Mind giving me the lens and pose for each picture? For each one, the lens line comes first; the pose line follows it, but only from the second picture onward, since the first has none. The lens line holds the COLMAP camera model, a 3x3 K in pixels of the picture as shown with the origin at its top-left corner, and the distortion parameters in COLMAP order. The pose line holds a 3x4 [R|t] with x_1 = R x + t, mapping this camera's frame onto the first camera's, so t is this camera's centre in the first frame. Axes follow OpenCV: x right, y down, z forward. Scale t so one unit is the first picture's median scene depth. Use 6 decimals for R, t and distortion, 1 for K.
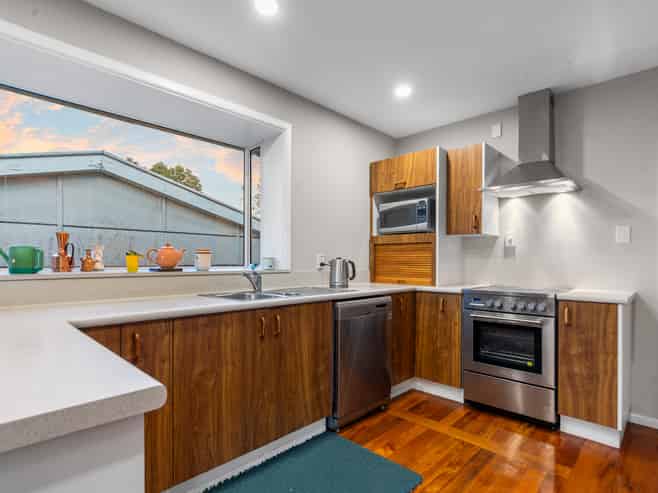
lens RADIAL K [[352.8, 0, 328.7], [0, 352.8, 251.7], [0, 0, 1]] dist [0.002743, 0.000404]
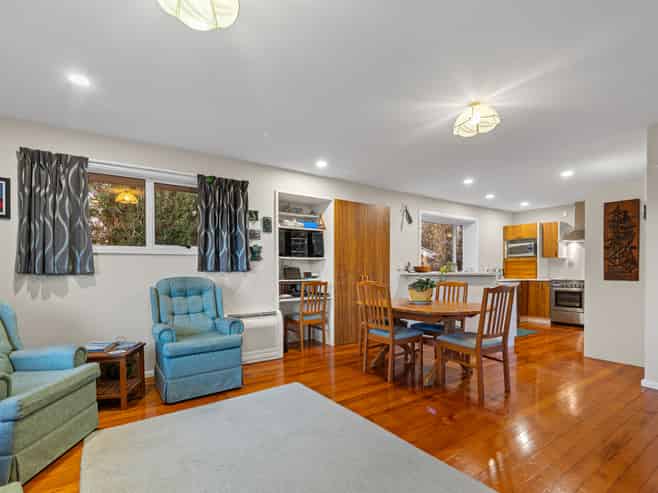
lens RADIAL K [[311.4, 0, 338.6], [0, 311.4, 269.2], [0, 0, 1]] dist [0.000397, -0.000267]
pose [[0.977921, -0.004619, -0.208923, -0.594231], [0.005783, 0.999971, 0.004962, 0.012132], [0.208894, -0.006061, 0.977920, -1.402025]]
